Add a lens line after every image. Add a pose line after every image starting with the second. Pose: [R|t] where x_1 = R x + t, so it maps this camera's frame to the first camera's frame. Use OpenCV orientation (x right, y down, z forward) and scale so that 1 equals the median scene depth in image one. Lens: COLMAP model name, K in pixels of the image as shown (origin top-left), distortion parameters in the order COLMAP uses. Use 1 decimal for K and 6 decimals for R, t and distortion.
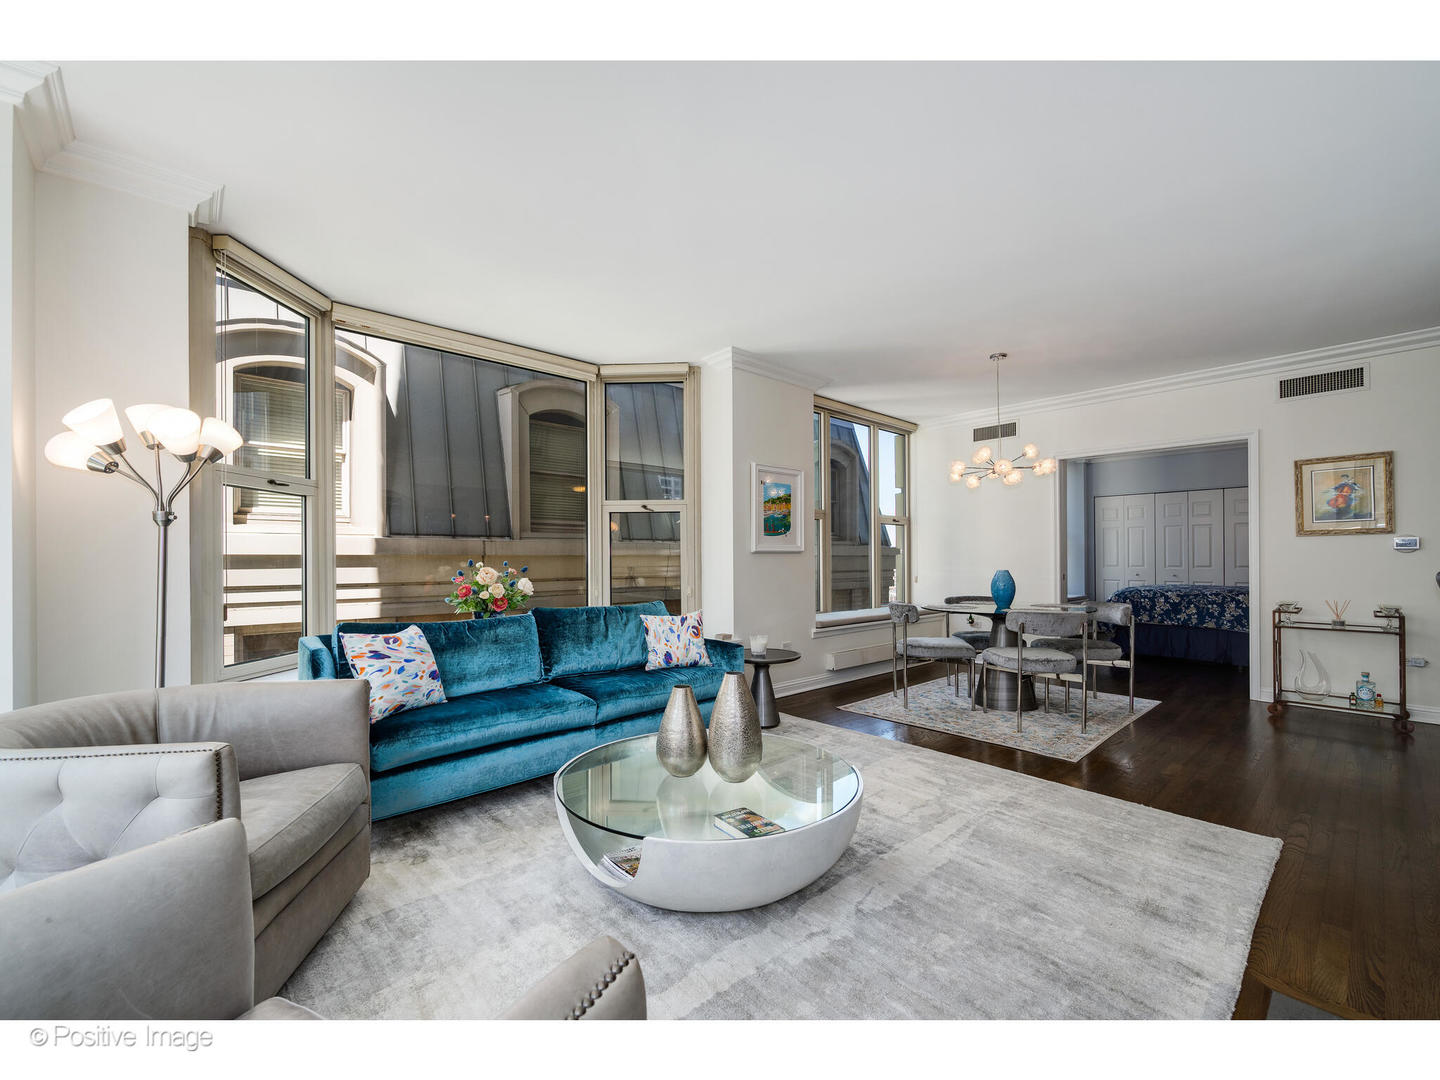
lens RADIAL K [[590.1, 0, 723.7], [0, 590.1, 555.2], [0, 0, 1]] dist [-0.001599, 0.000429]
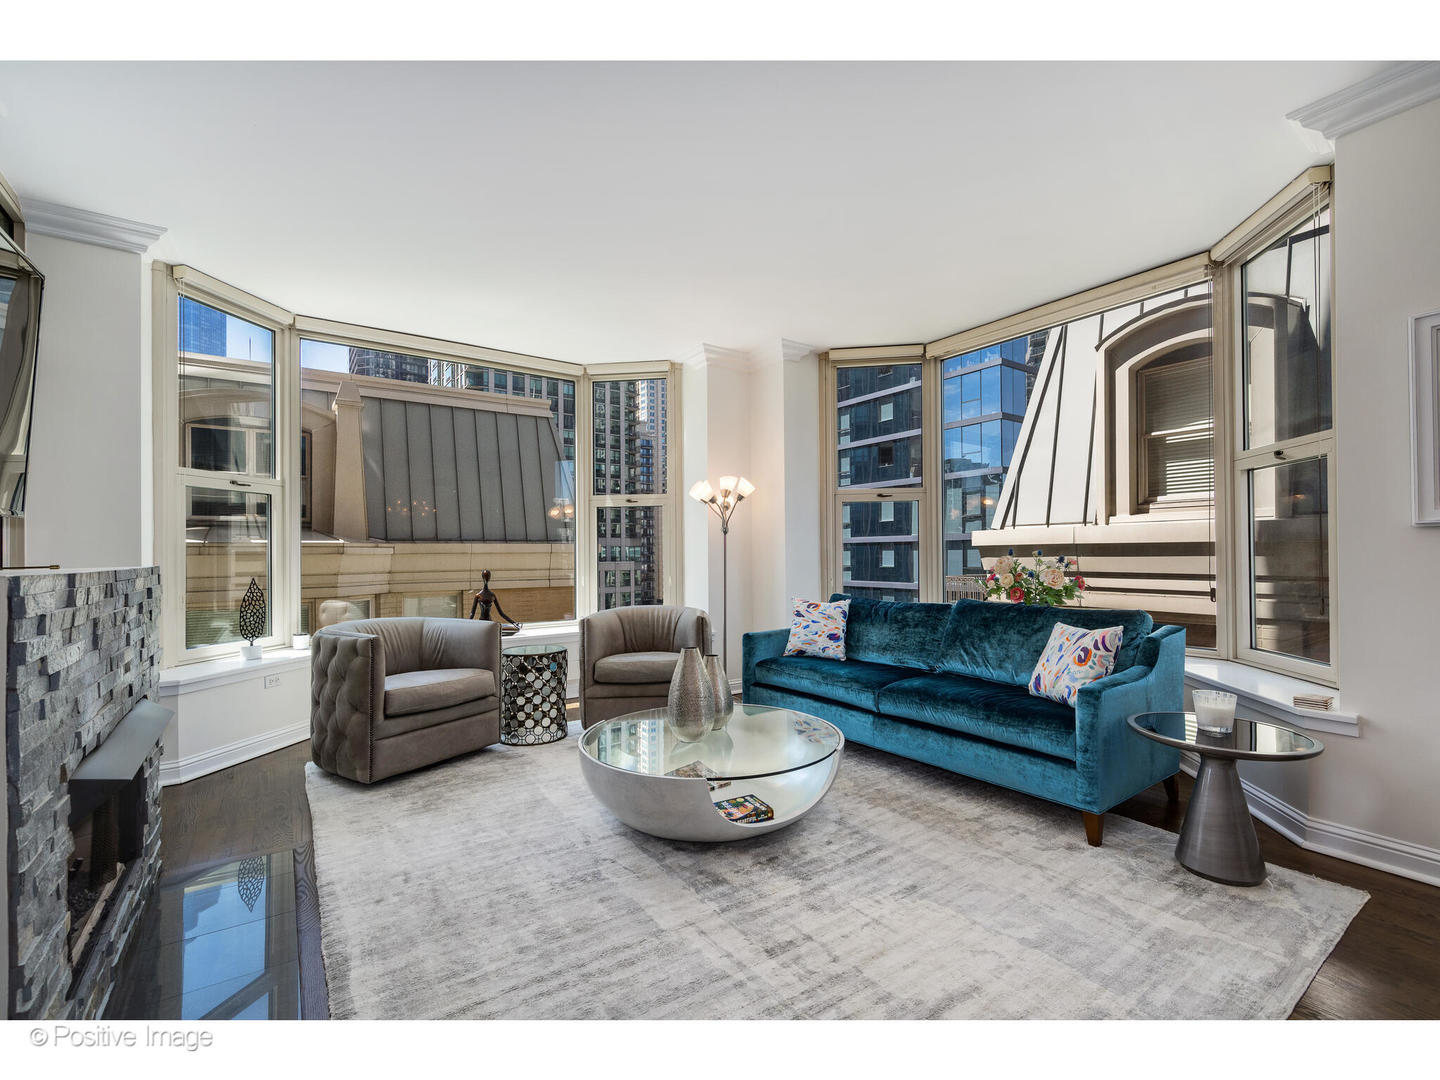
lens RADIAL K [[647.2, 0, 720.1], [0, 647.2, 550.9], [0, 0, 1]] dist [0.002684, -0.000118]
pose [[-0.131804, 0.000073, -0.991276, 0.590271], [0.014969, 0.999886, -0.001917, 0.006195], [0.991163, -0.015091, -0.131790, 0.571609]]
